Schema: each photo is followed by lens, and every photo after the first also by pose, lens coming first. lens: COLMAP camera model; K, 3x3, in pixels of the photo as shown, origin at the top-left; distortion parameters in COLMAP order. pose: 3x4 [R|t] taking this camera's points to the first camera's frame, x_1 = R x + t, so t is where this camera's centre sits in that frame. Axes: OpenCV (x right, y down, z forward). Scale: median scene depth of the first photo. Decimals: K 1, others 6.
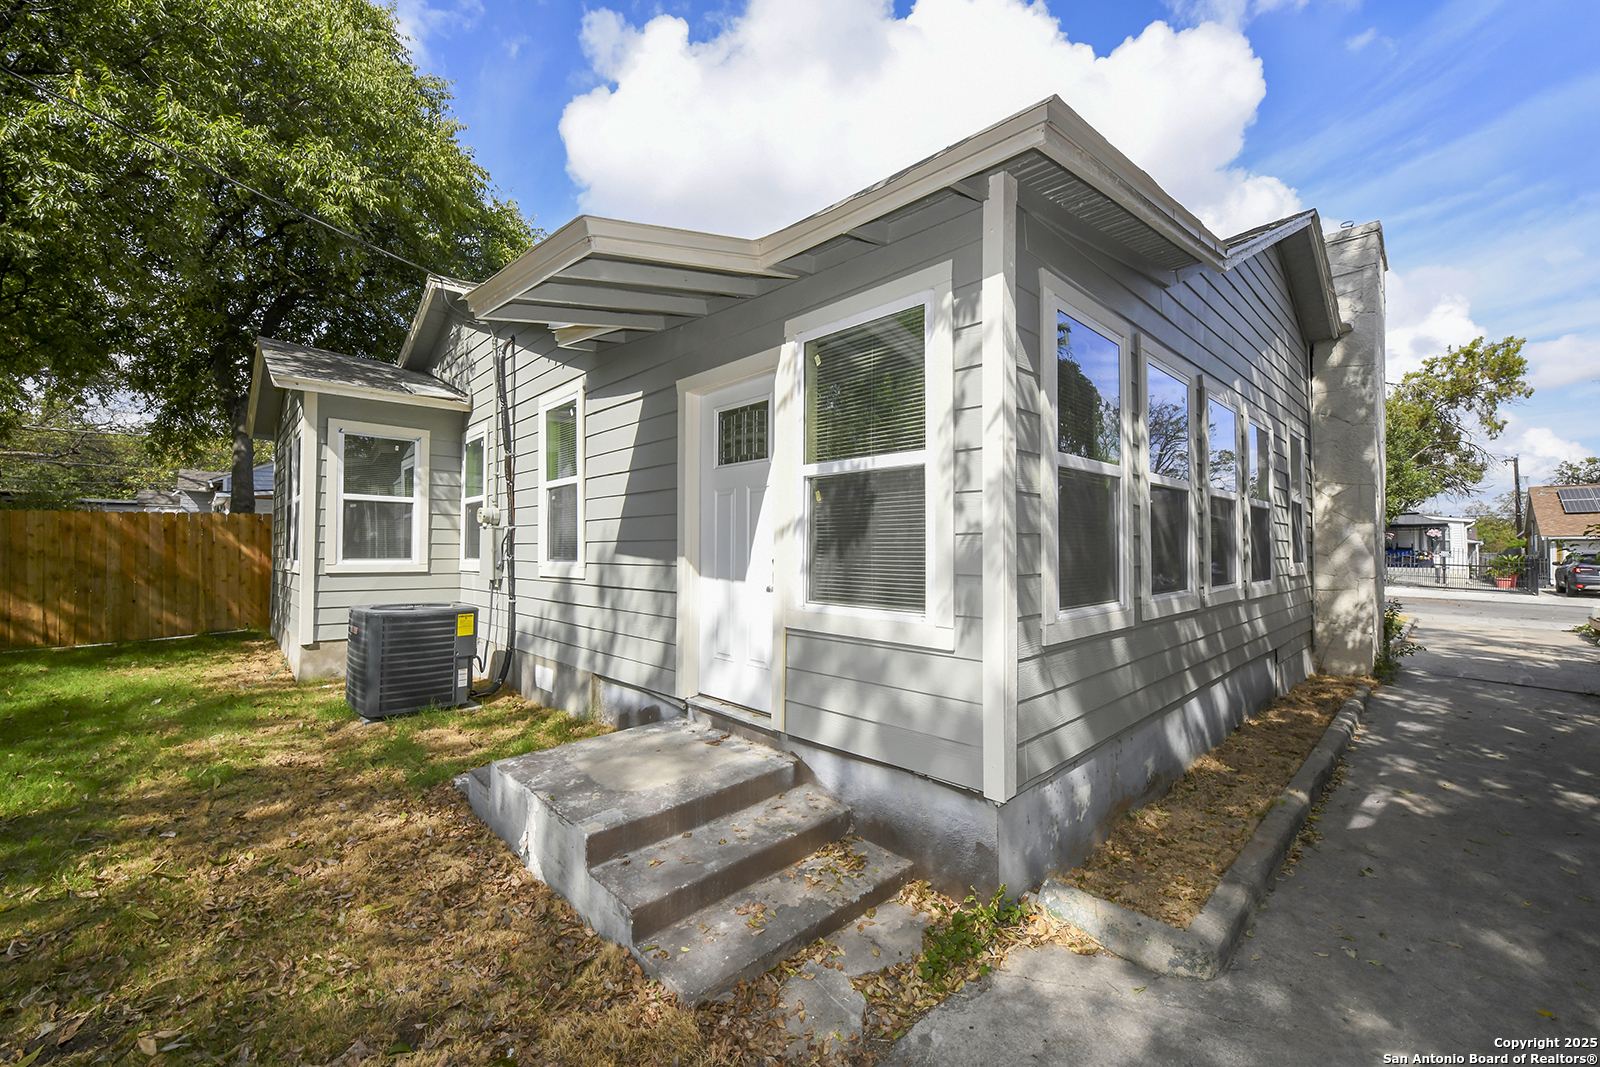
lens RADIAL K [[640.2, 0, 801.4], [0, 640.2, 527.3], [0, 0, 1]] dist [-0.002634, -0.000093]
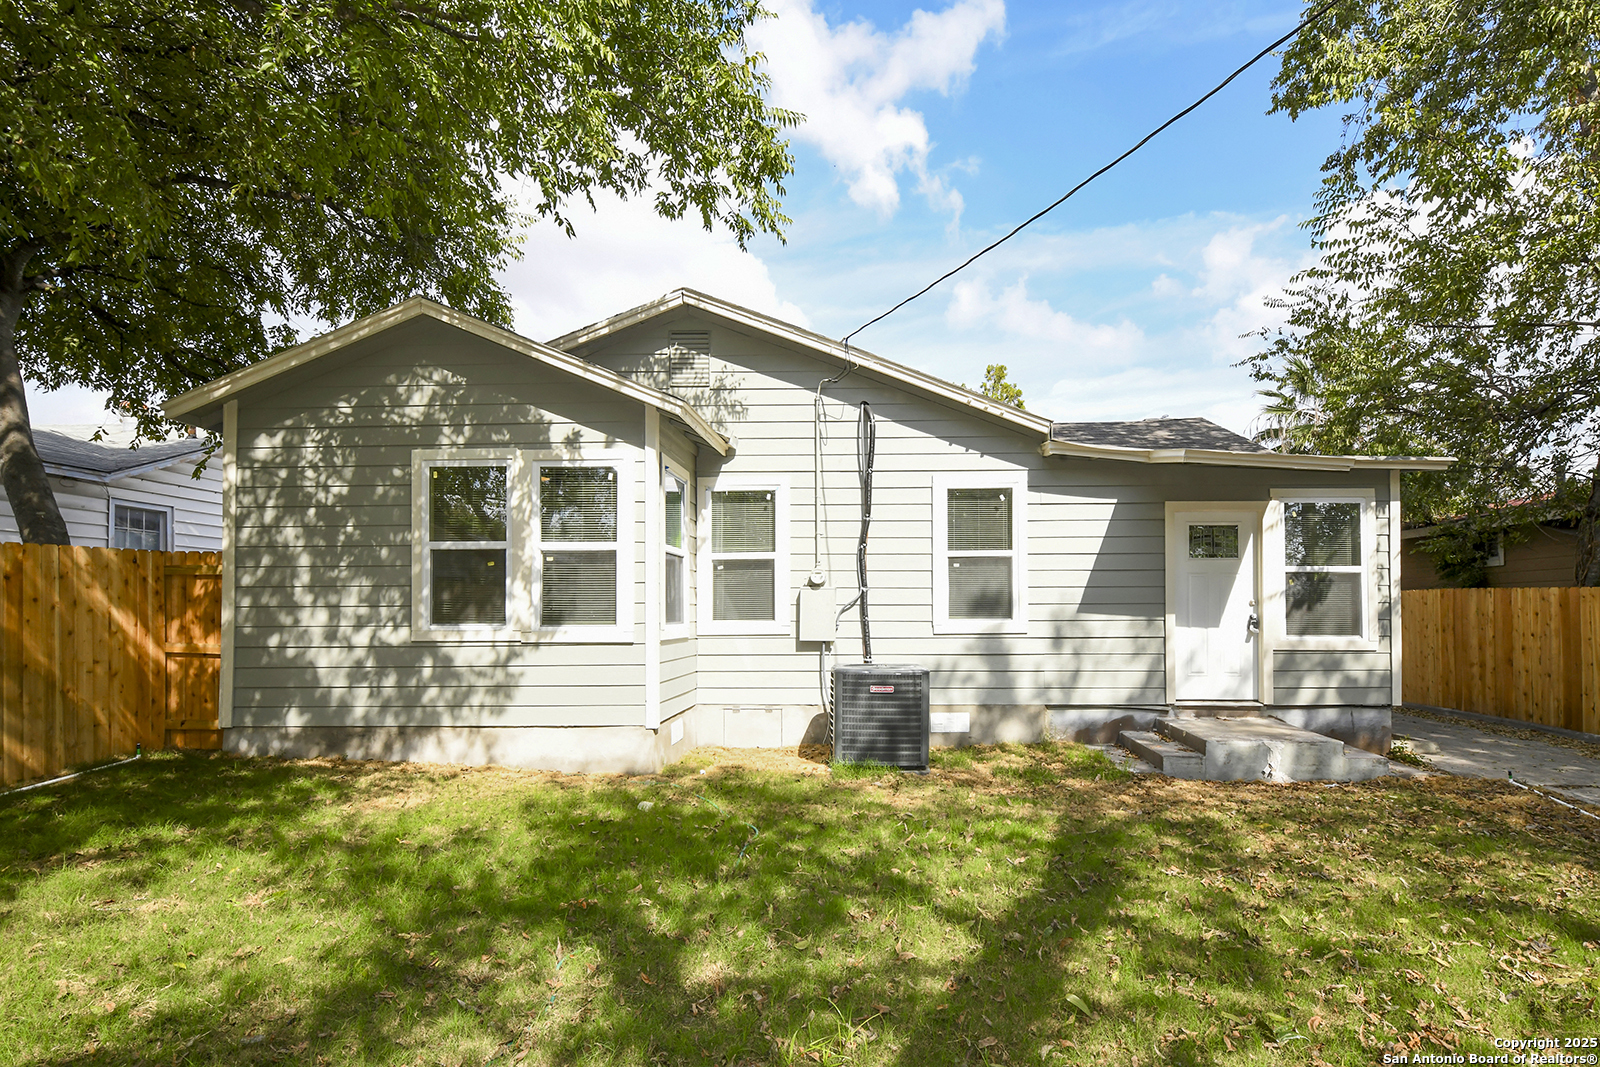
lens RADIAL K [[818.4, 0, 800.7], [0, 818.4, 592.3], [0, 0, 1]] dist [0.000479, 0.000068]
pose [[0.715942, 0.007321, 0.698121, -2.206178], [-0.020580, 0.999732, 0.010621, -0.010025], [-0.697856, -0.021971, 0.715901, 0.193130]]
